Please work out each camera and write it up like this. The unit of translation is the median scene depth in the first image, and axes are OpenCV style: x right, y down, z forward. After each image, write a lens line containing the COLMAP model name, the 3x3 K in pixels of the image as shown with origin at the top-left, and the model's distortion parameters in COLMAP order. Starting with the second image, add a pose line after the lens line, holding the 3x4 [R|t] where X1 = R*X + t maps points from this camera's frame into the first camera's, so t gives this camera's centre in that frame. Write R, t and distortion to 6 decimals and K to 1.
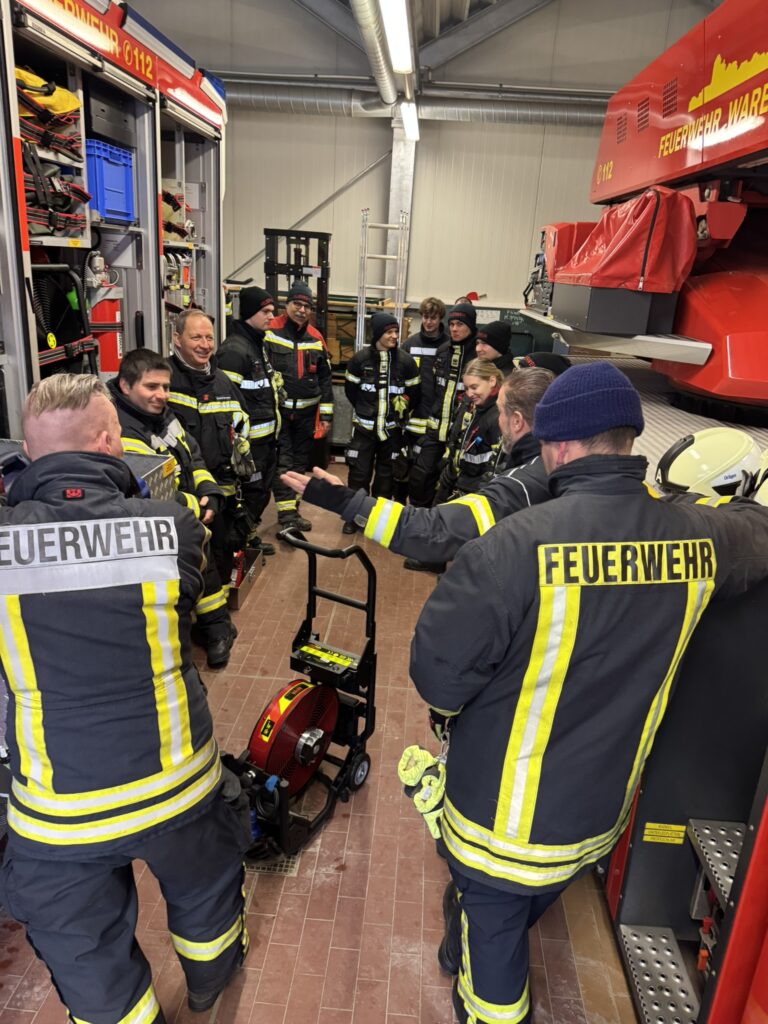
lens RADIAL K [[733.3, 0, 384.0], [0, 733.3, 512.0], [0, 0, 1]] dist [0.013627, -0.015475]
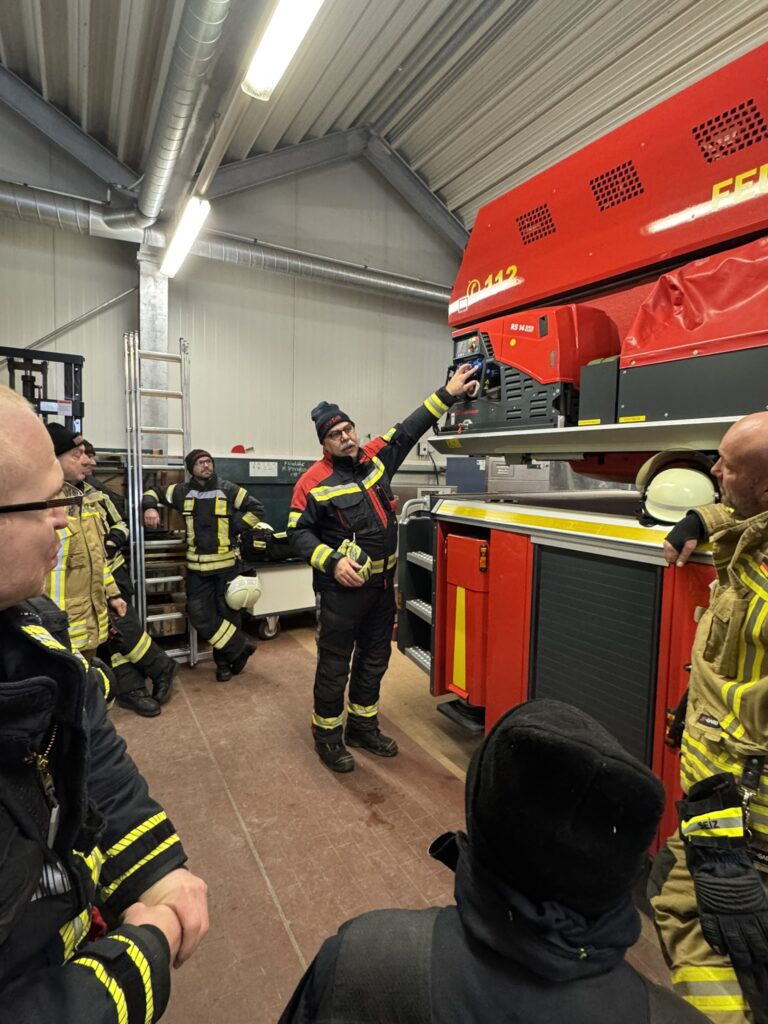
lens RADIAL K [[527.5, 0, 384.0], [0, 527.5, 512.0], [0, 0, 1]] dist [-0.000988, -0.000342]
pose [[0.834869, -0.074108, 0.545437, -0.113332], [0.183928, 0.971499, -0.149532, -0.095402], [-0.518811, 0.225161, 0.824705, 0.429592]]
